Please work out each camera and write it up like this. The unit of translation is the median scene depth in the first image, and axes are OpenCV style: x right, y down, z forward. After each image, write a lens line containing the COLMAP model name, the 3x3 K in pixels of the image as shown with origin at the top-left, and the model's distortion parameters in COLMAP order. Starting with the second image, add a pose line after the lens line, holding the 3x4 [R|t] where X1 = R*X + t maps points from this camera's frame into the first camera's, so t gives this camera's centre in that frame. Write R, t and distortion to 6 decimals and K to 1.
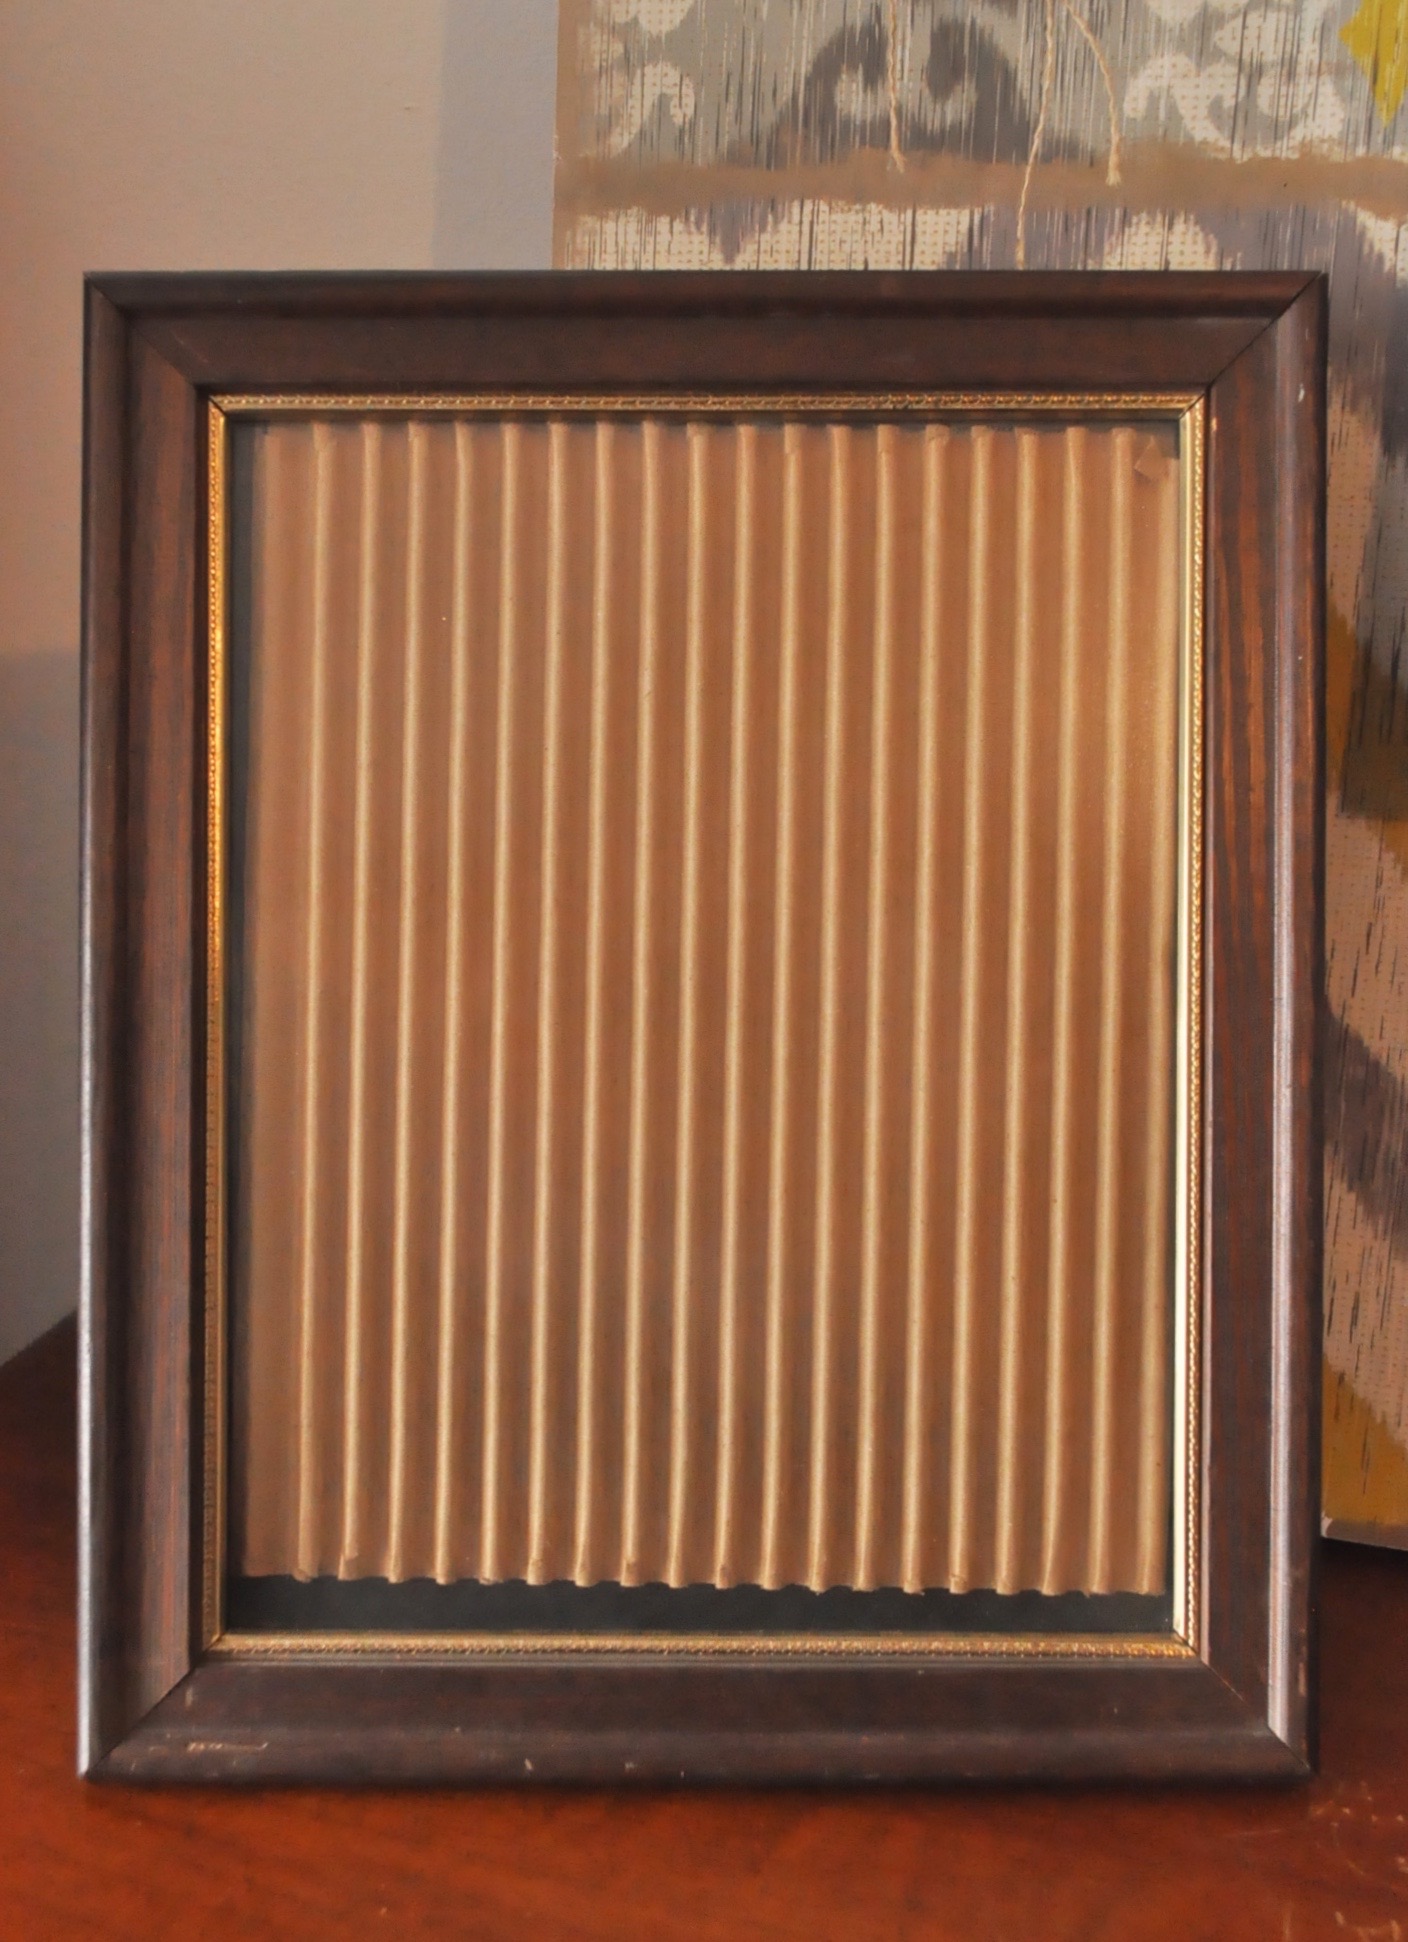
lens RADIAL K [[2249.4, 0, 700.1], [0, 2249.4, 1066.8], [0, 0, 1]] dist [-0.015471, 0.000000]
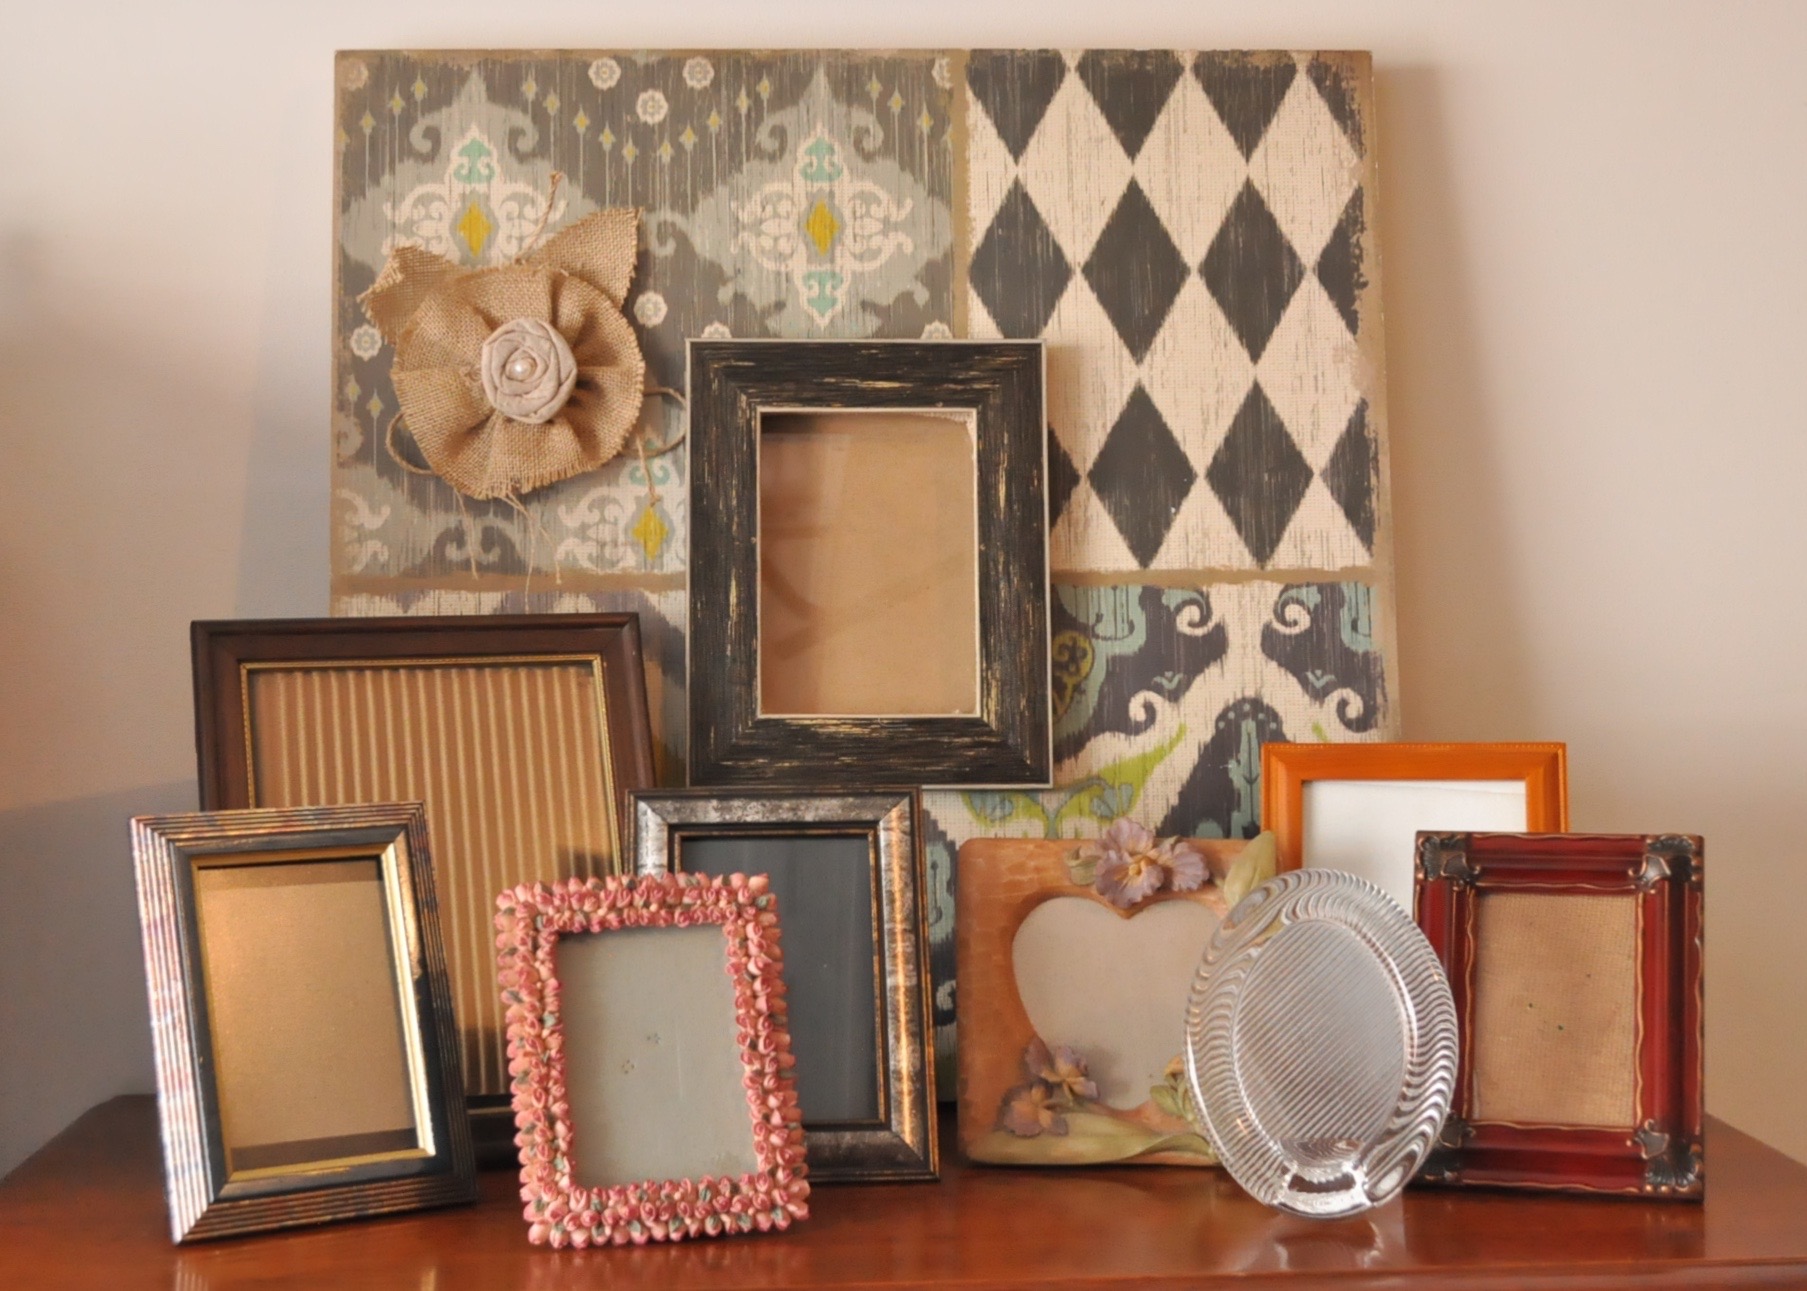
lens RADIAL K [[2714.1, 0, 880.1], [0, 2714.1, 638.4], [0, 0, 1]] dist [-0.005727, 0.000000]
pose [[0.930290, -0.021000, 0.366224, -0.648872], [0.138527, 0.944546, -0.297729, 0.694361], [-0.339664, 0.327706, 0.881611, -1.986454]]
